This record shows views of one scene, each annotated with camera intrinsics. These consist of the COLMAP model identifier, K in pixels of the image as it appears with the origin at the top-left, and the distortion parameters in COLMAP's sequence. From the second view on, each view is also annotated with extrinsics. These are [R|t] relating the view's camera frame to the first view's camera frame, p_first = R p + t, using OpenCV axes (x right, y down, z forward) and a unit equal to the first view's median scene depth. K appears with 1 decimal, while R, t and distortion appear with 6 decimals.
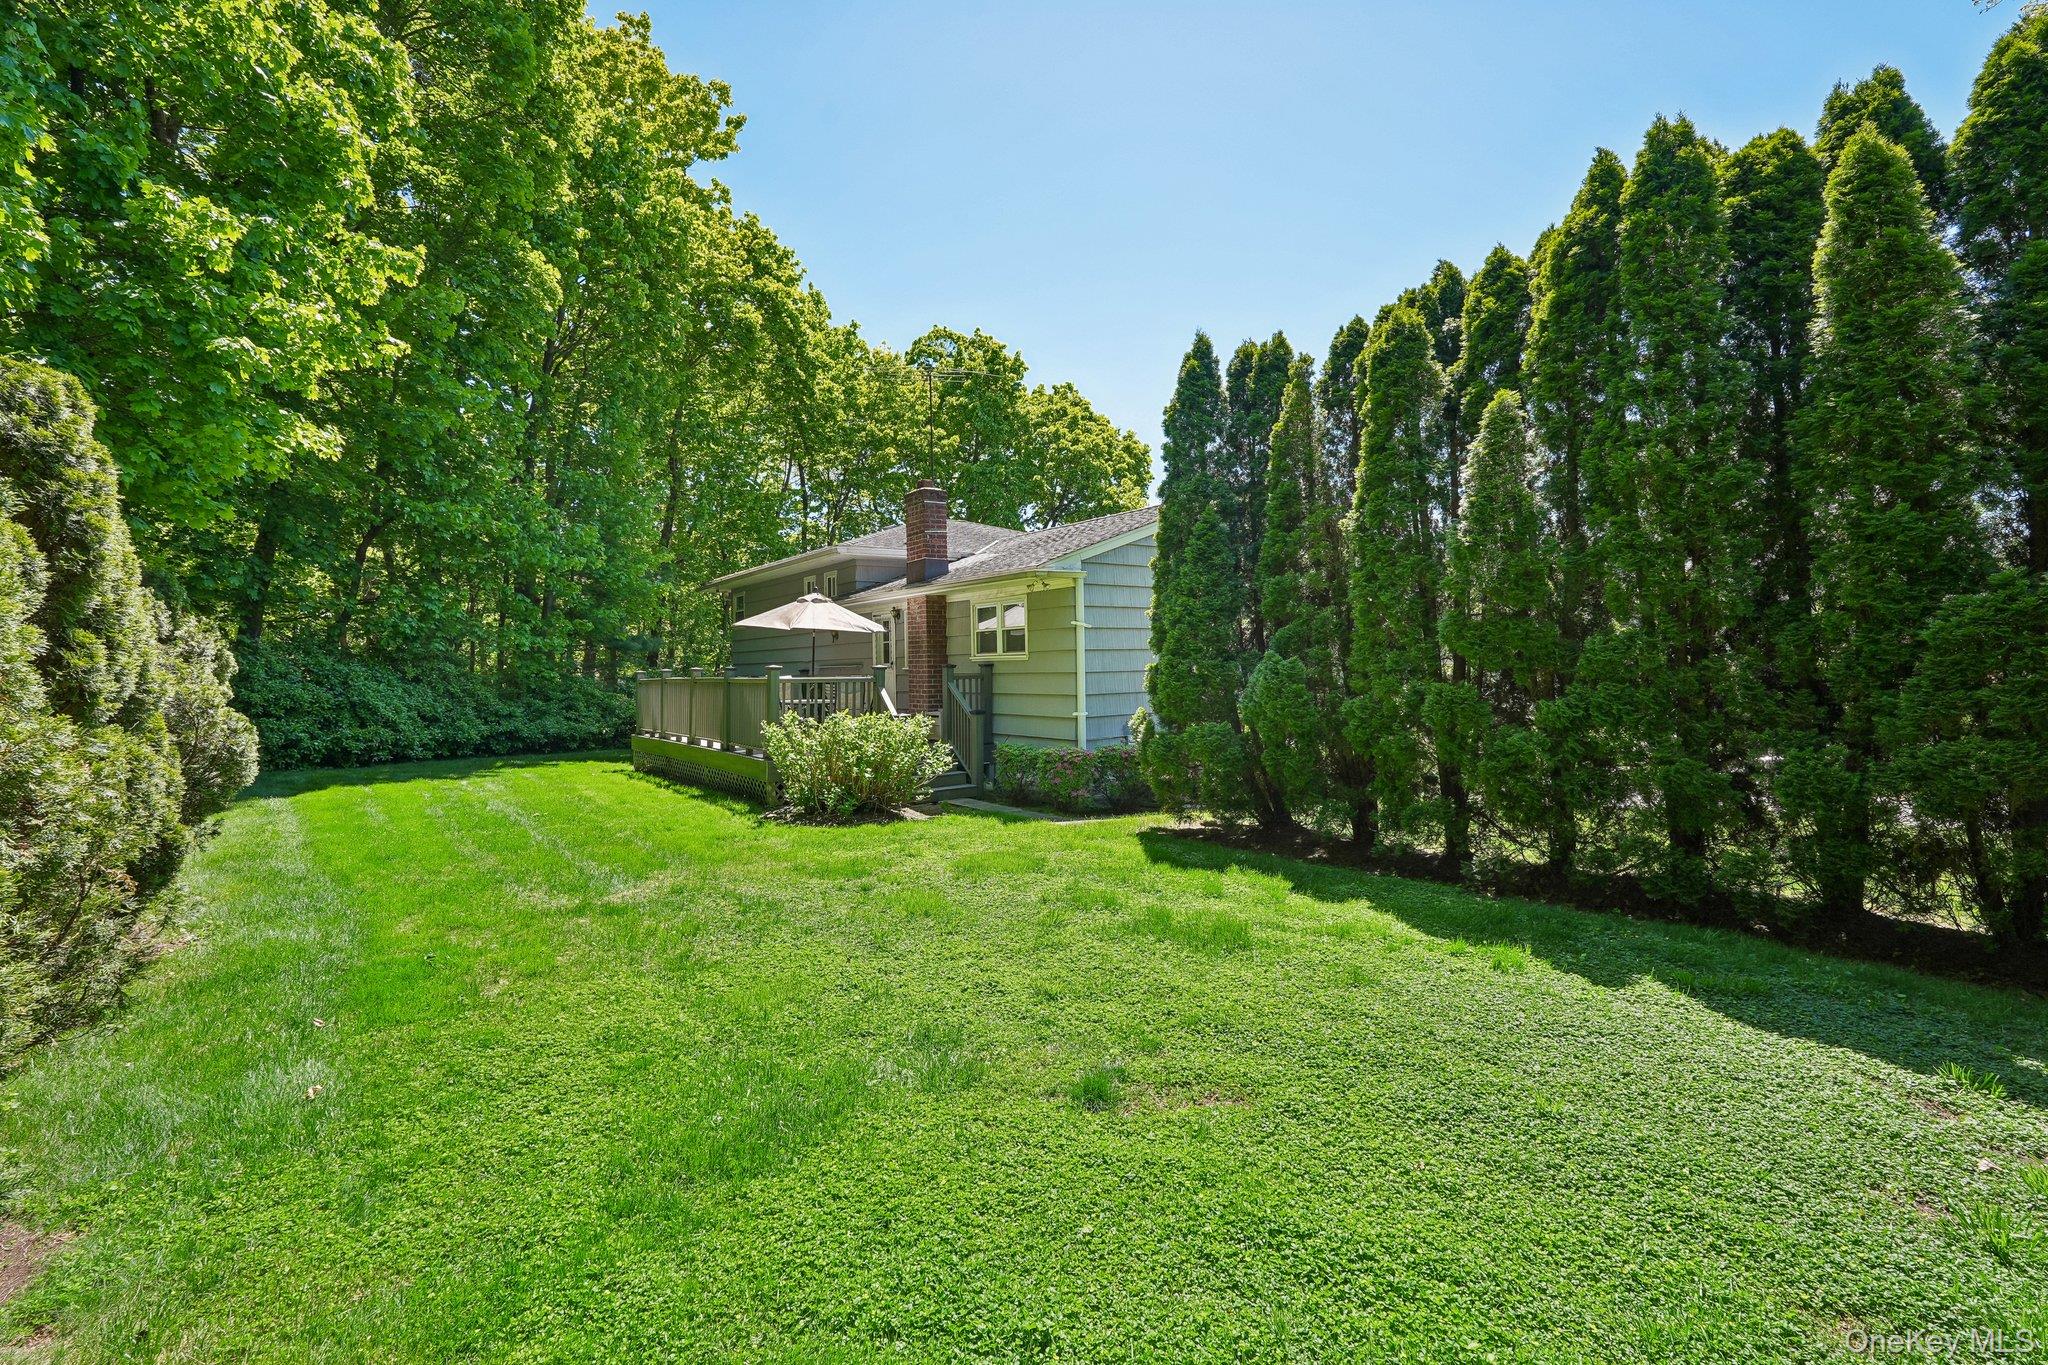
lens RADIAL K [[903.9, 0, 1024.0], [0, 903.9, 682.5], [0, 0, 1]] dist [-0.000354, 0.000101]
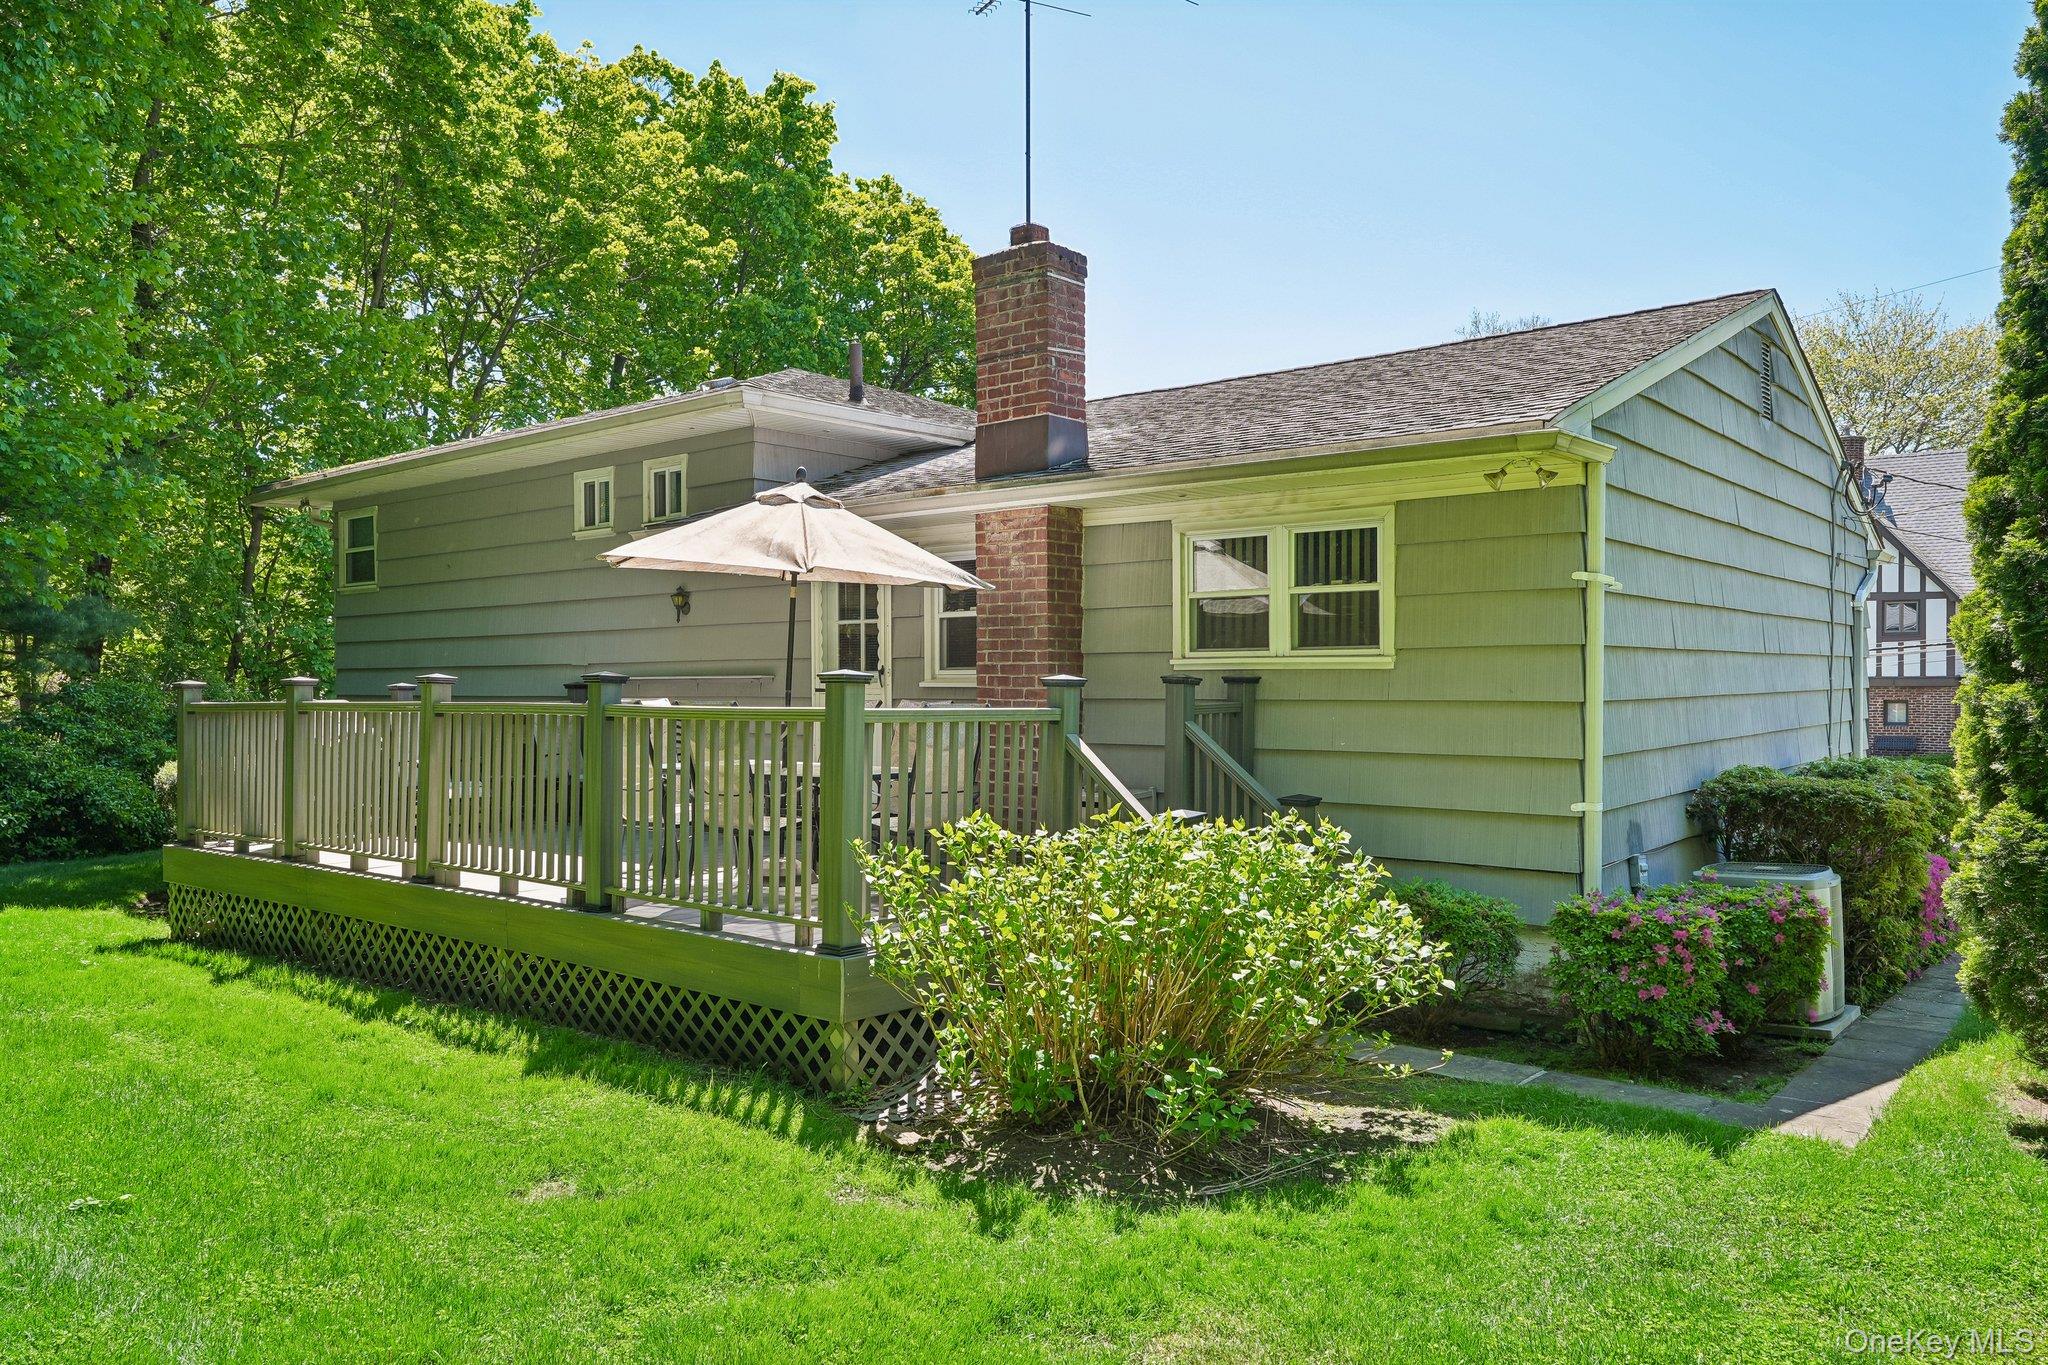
lens RADIAL K [[1455.6, 0, 1024.0], [0, 1455.6, 682.5], [0, 0, 1]] dist [0.035813, 0.000811]
pose [[0.970664, 0.016632, 0.239865, -0.210909], [-0.011658, 0.999687, -0.022141, -0.001580], [-0.240158, 0.018695, 0.970554, 0.278975]]
